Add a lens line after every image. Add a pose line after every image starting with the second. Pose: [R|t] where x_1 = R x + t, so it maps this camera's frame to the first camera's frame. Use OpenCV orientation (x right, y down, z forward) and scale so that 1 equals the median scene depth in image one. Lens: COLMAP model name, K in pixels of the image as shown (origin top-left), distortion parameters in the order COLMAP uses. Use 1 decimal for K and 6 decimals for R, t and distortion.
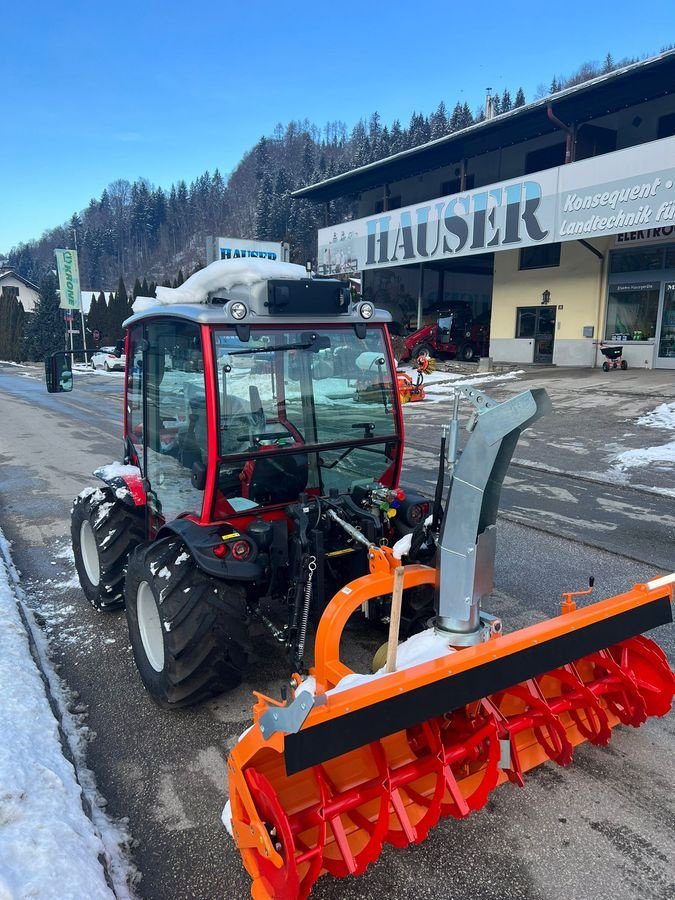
lens RADIAL K [[666.6, 0, 337.5], [0, 666.6, 450.0], [0, 0, 1]] dist [0.007056, -0.001355]
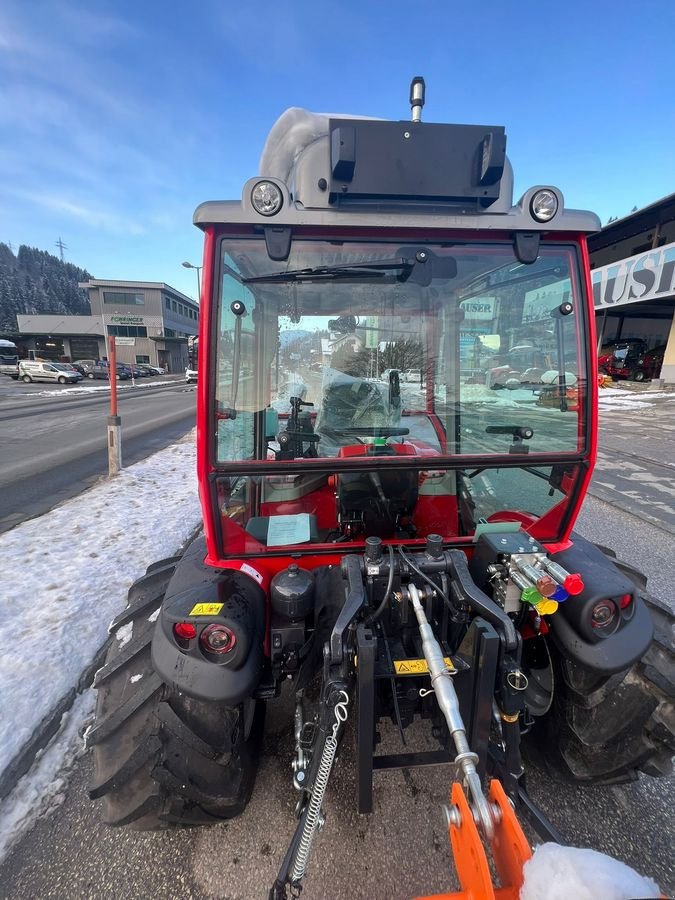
lens RADIAL K [[355.4, 0, 337.5], [0, 355.4, 450.0], [0, 0, 1]] dist [-0.005868, 0.000061]
pose [[0.880690, 0.116648, -0.459107, 0.008087], [-0.087875, 0.992615, 0.083632, -0.005271], [0.465471, -0.033310, 0.884436, 0.110190]]
